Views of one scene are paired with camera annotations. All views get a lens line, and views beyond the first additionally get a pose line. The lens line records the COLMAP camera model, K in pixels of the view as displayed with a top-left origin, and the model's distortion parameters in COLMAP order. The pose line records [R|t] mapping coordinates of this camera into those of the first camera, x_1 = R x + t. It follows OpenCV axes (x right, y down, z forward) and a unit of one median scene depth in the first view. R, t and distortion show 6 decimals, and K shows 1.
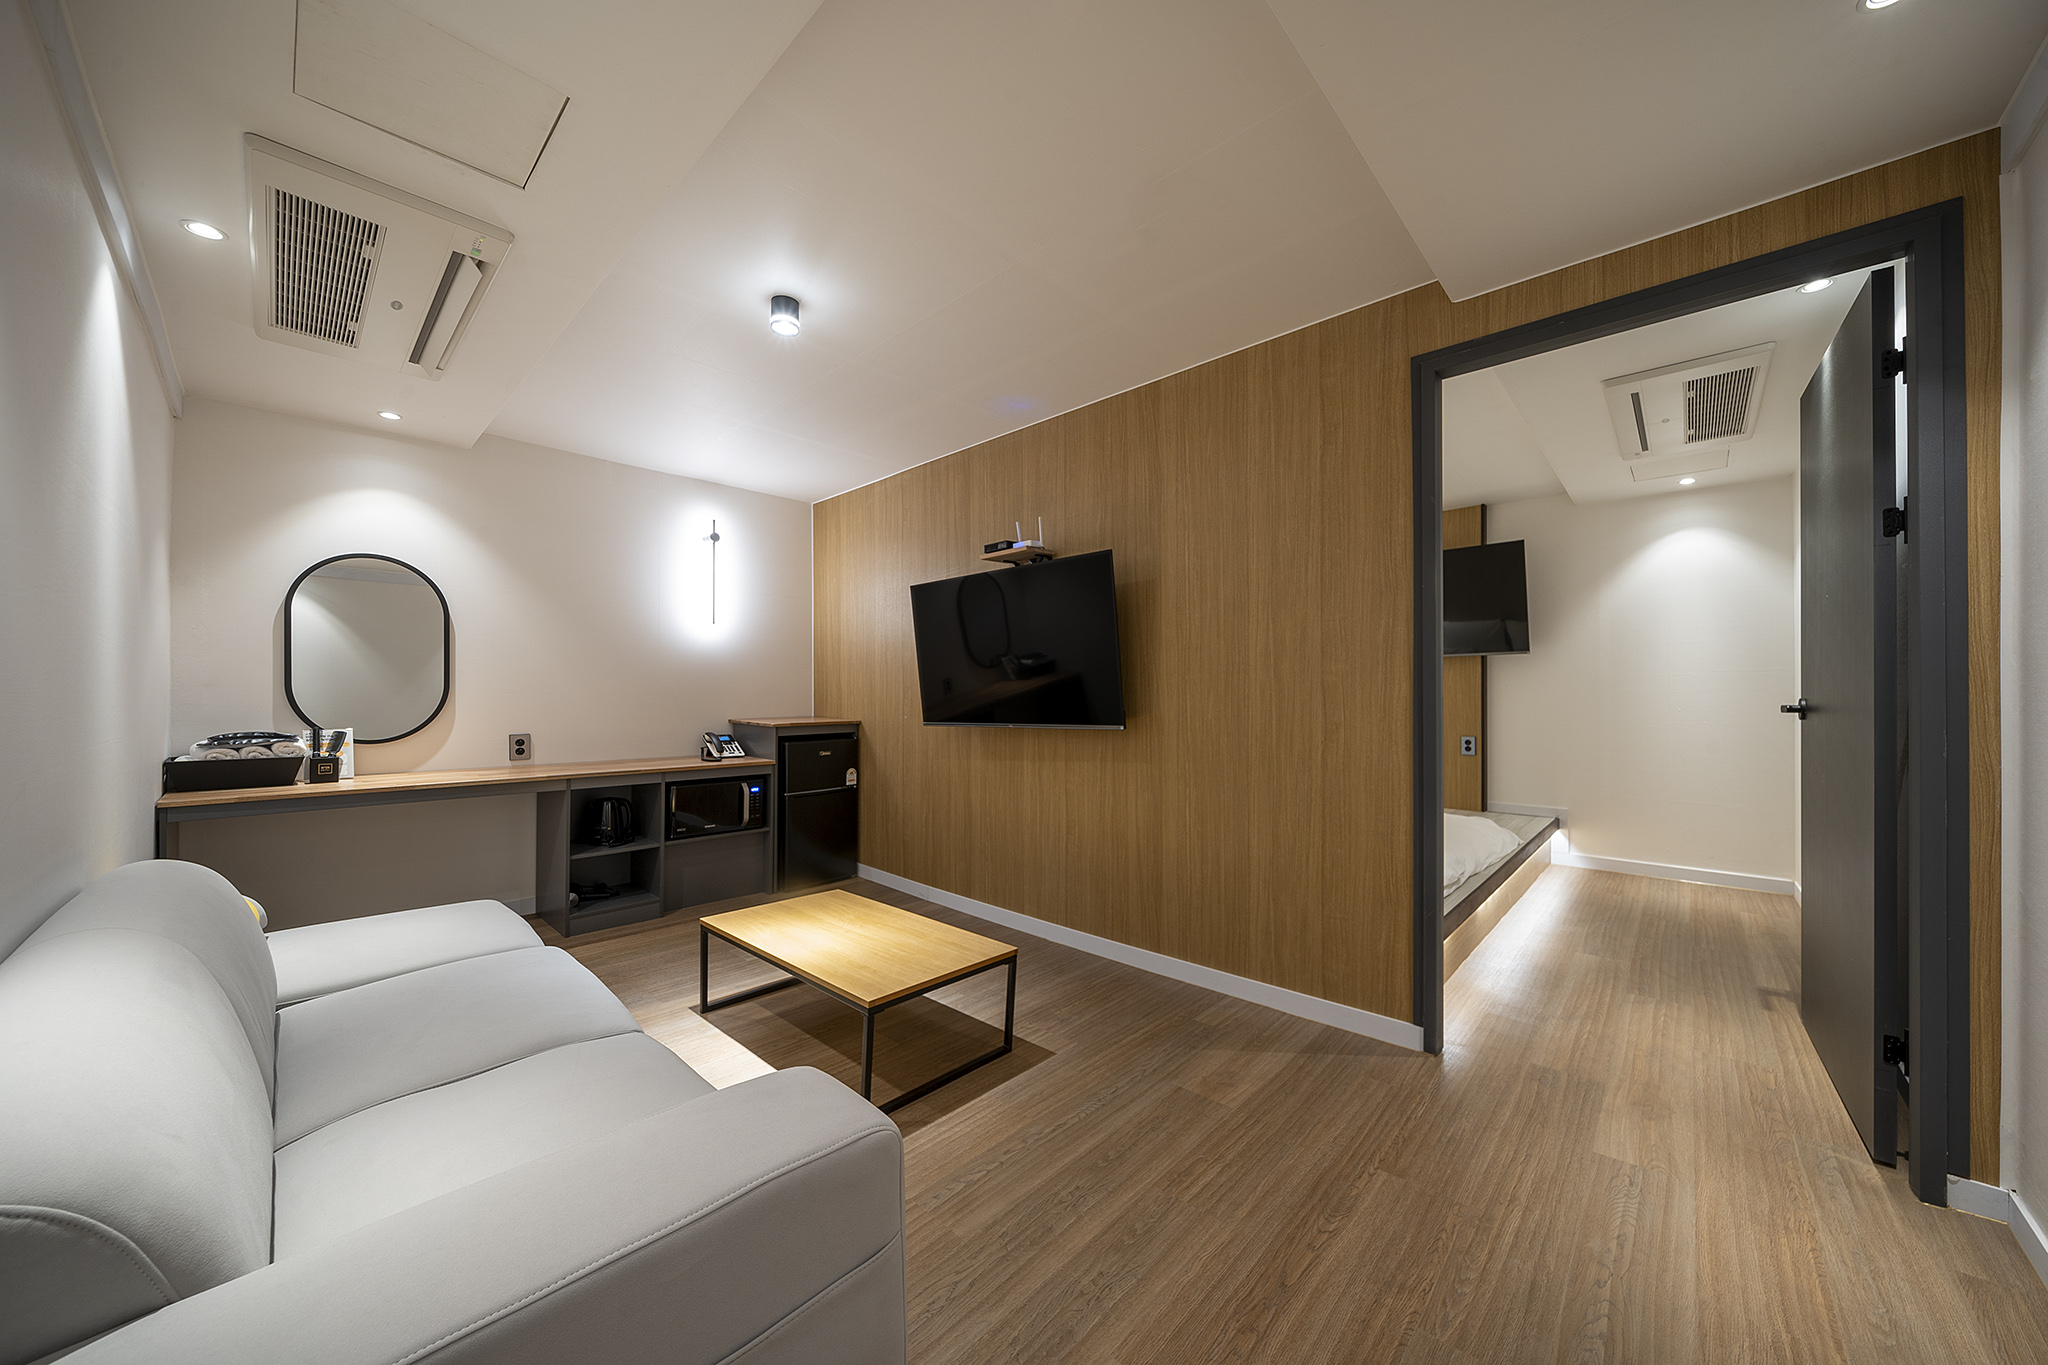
lens RADIAL K [[716.2, 0, 1035.5], [0, 716.2, 700.3], [0, 0, 1]] dist [0.000168, 0.000086]
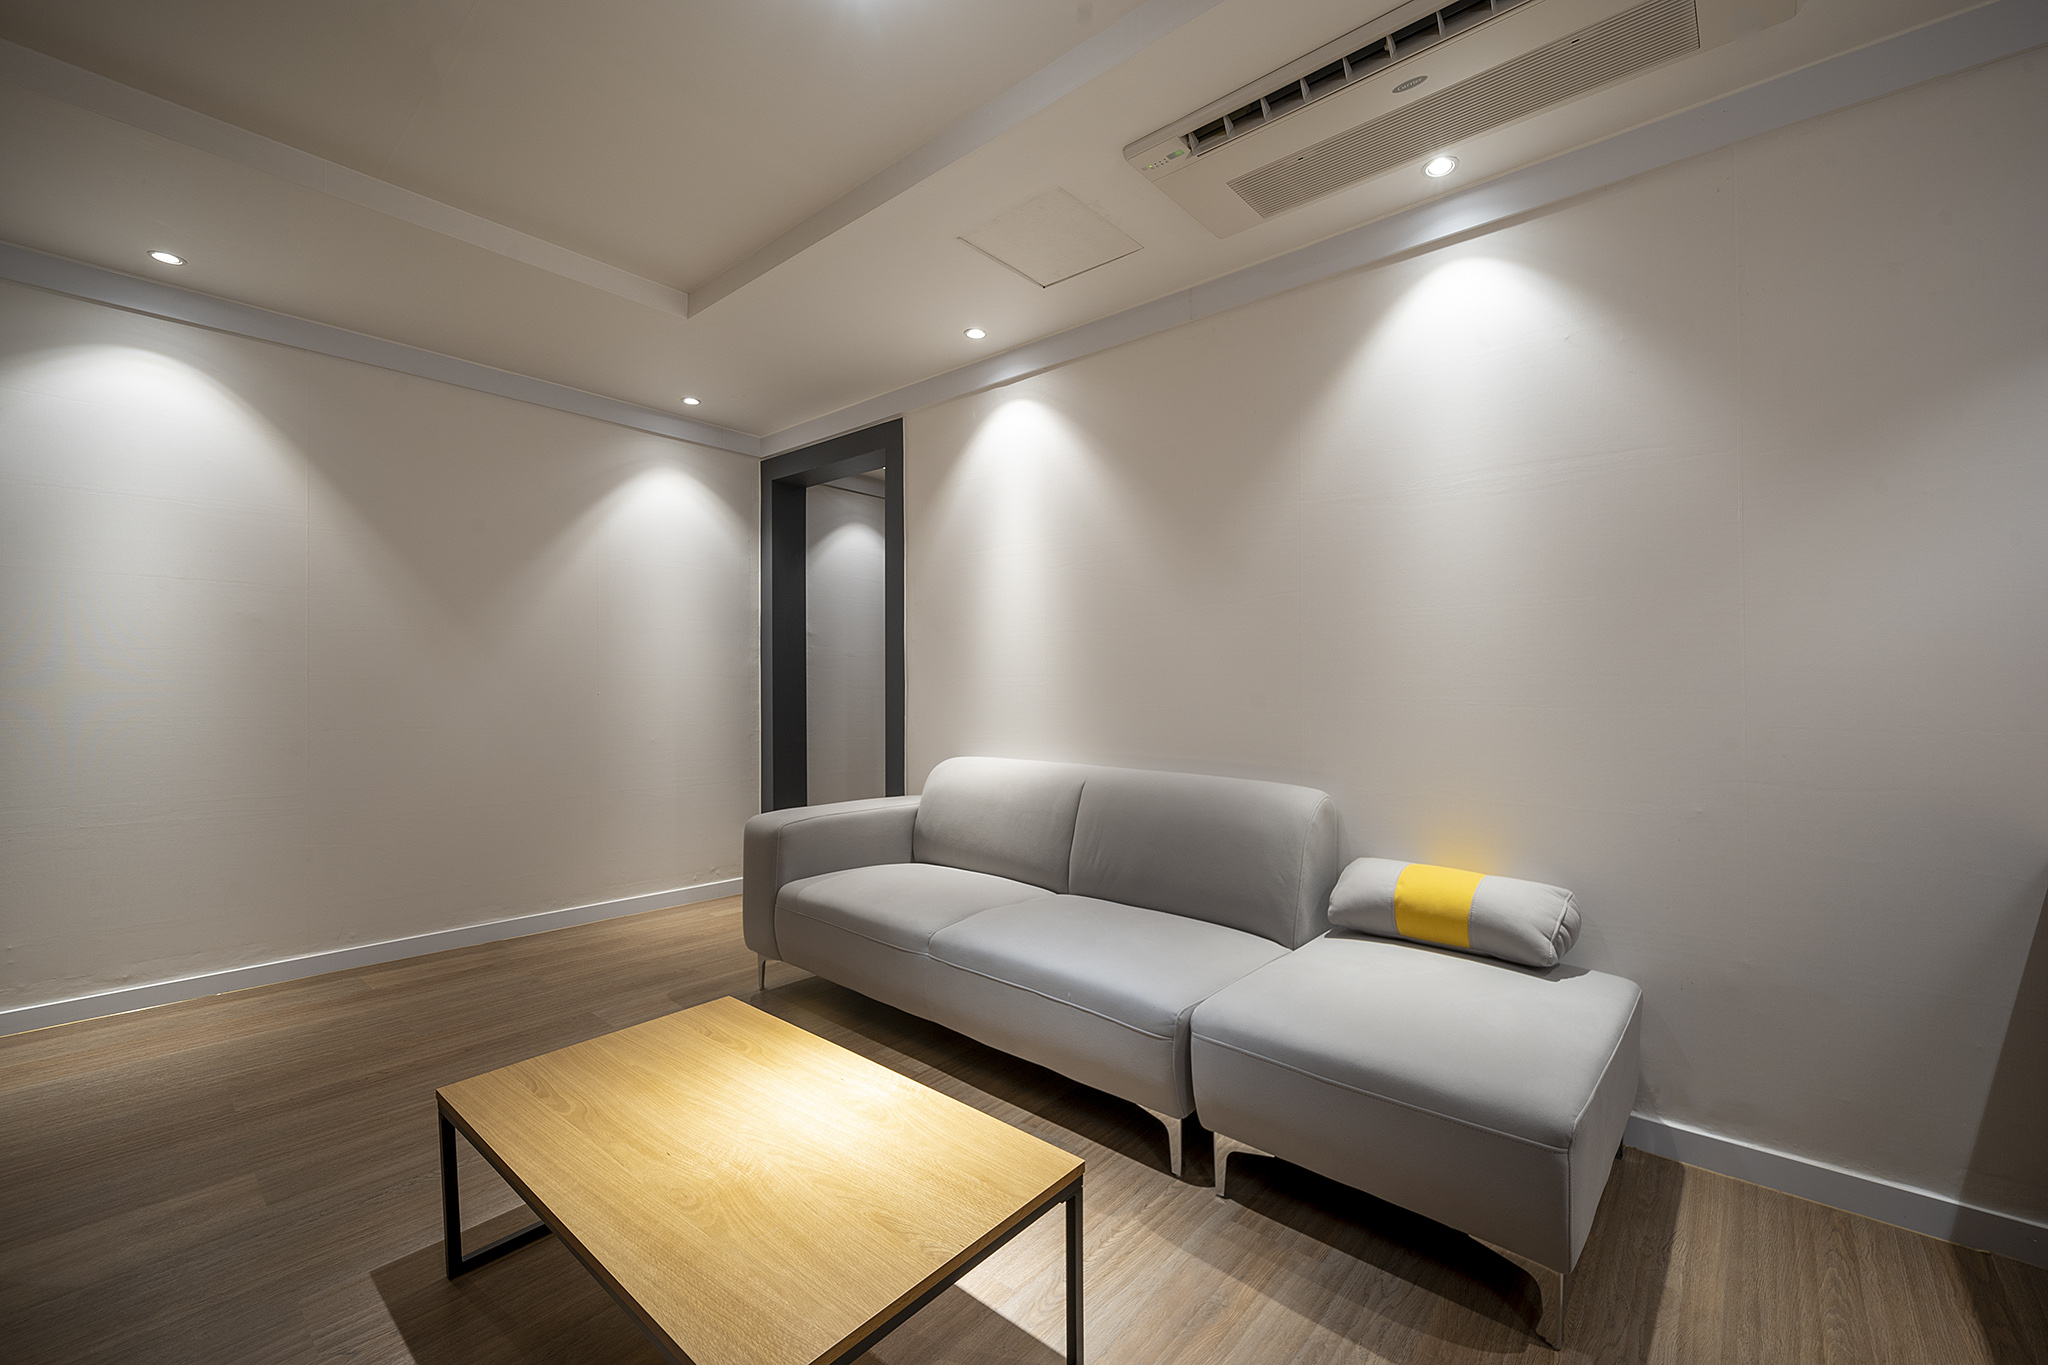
lens RADIAL K [[838.6, 0, 1039.0], [0, 838.6, 690.4], [0, 0, 1]] dist [-0.000998, -0.000208]
pose [[-0.999533, -0.003325, -0.030391, -0.375509], [-0.003687, 0.999923, 0.011868, 0.018645], [0.030349, 0.011975, -0.999468, 1.316904]]
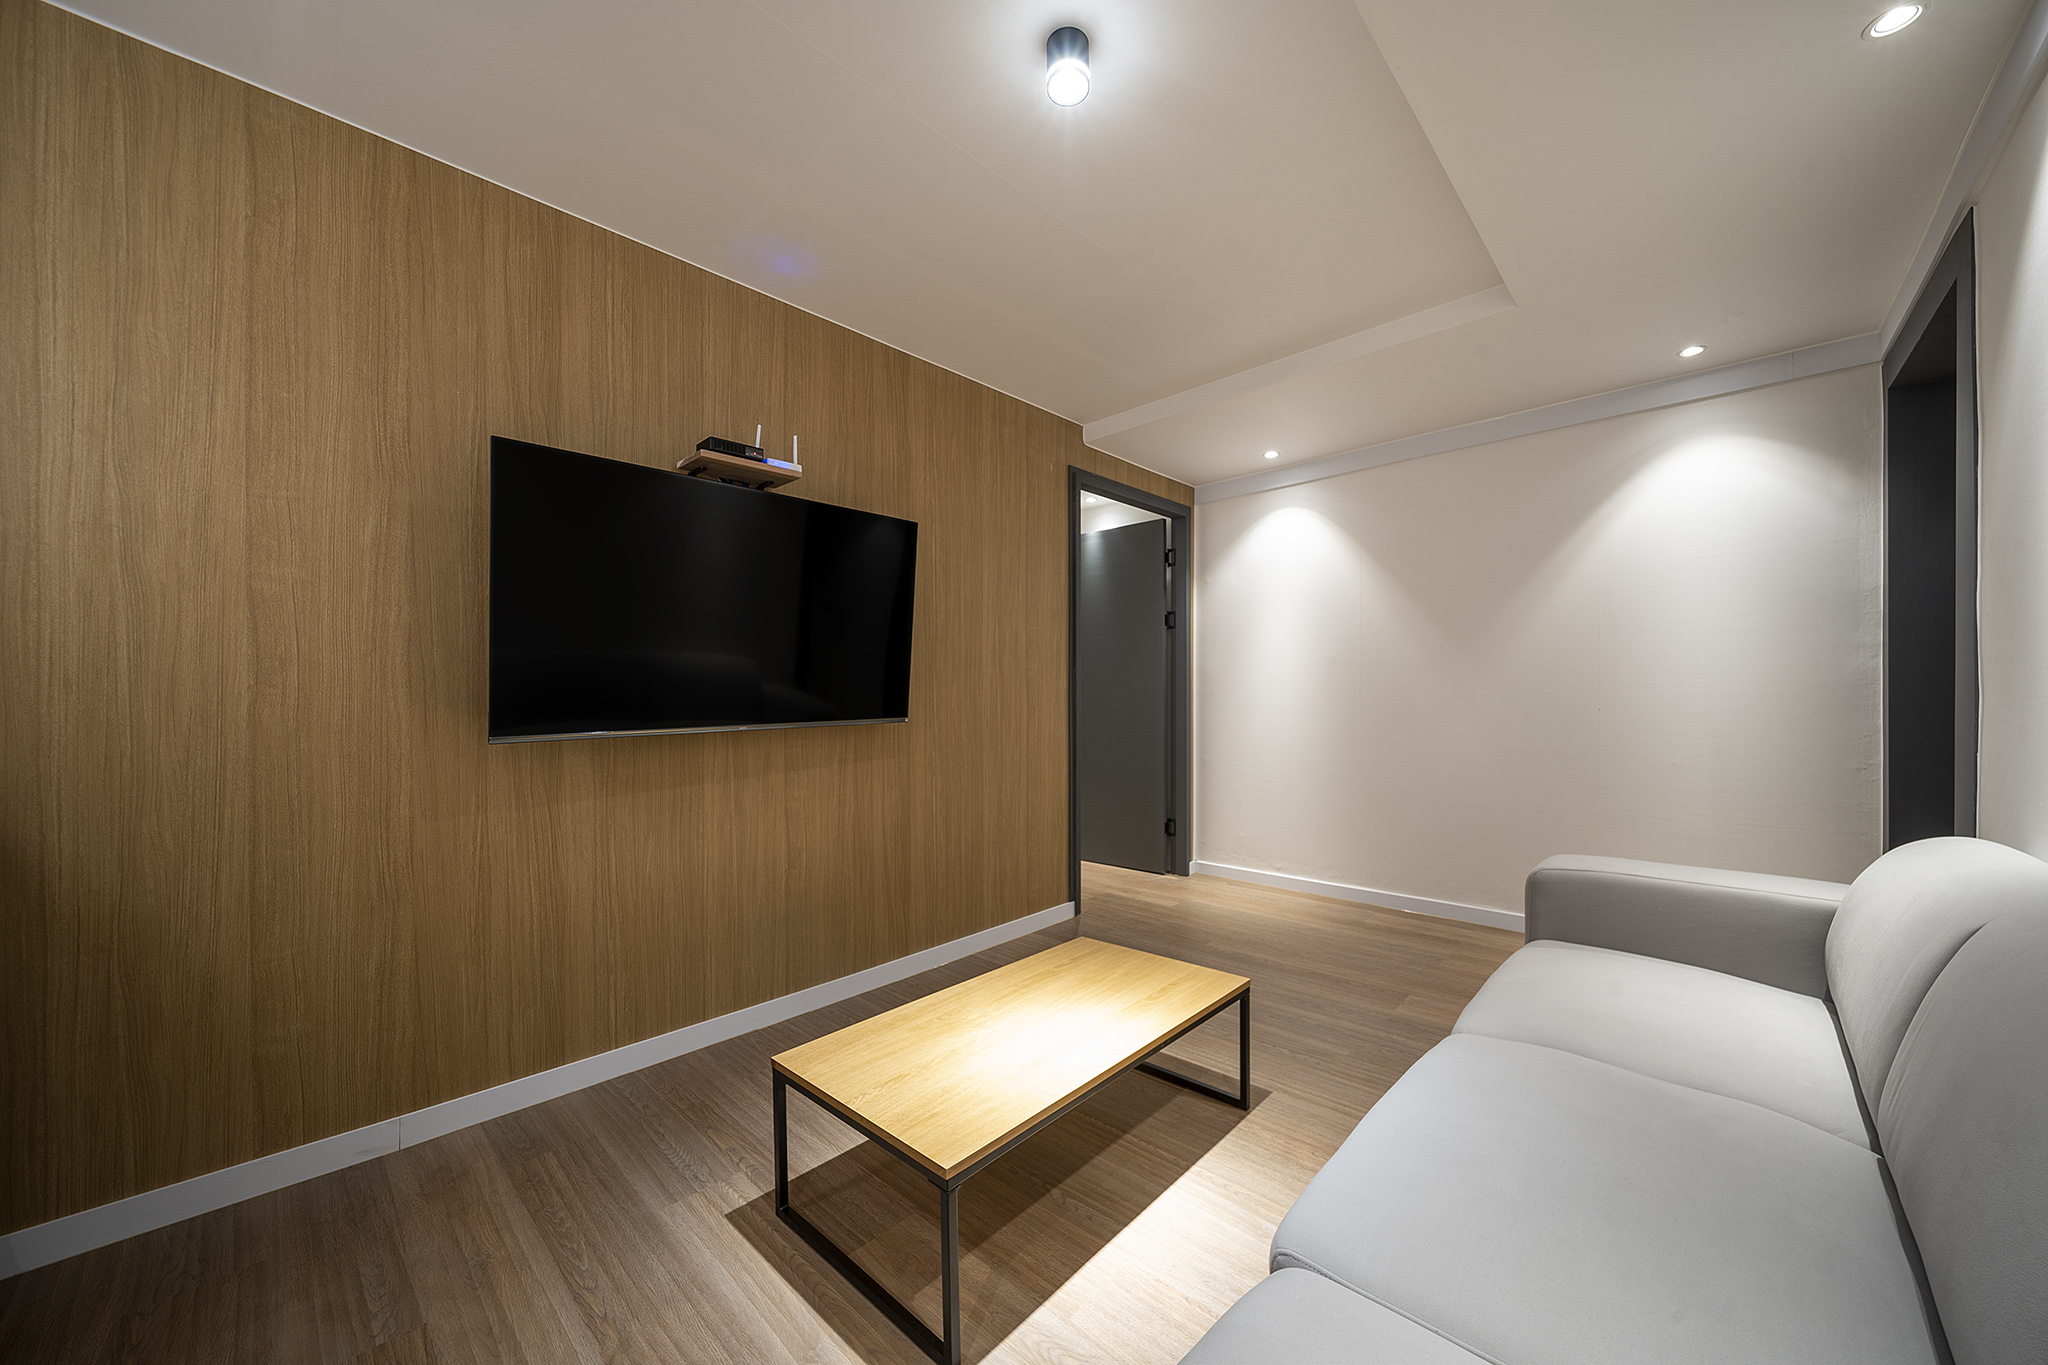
lens RADIAL K [[725.3, 0, 1040.4], [0, 725.3, 714.2], [0, 0, 1]] dist [-0.000428, -0.000063]
pose [[0.005509, -0.018582, 0.999812, -0.800966], [0.015970, 0.999701, 0.018491, 0.016941], [-0.999857, 0.015865, 0.005804, 0.826489]]
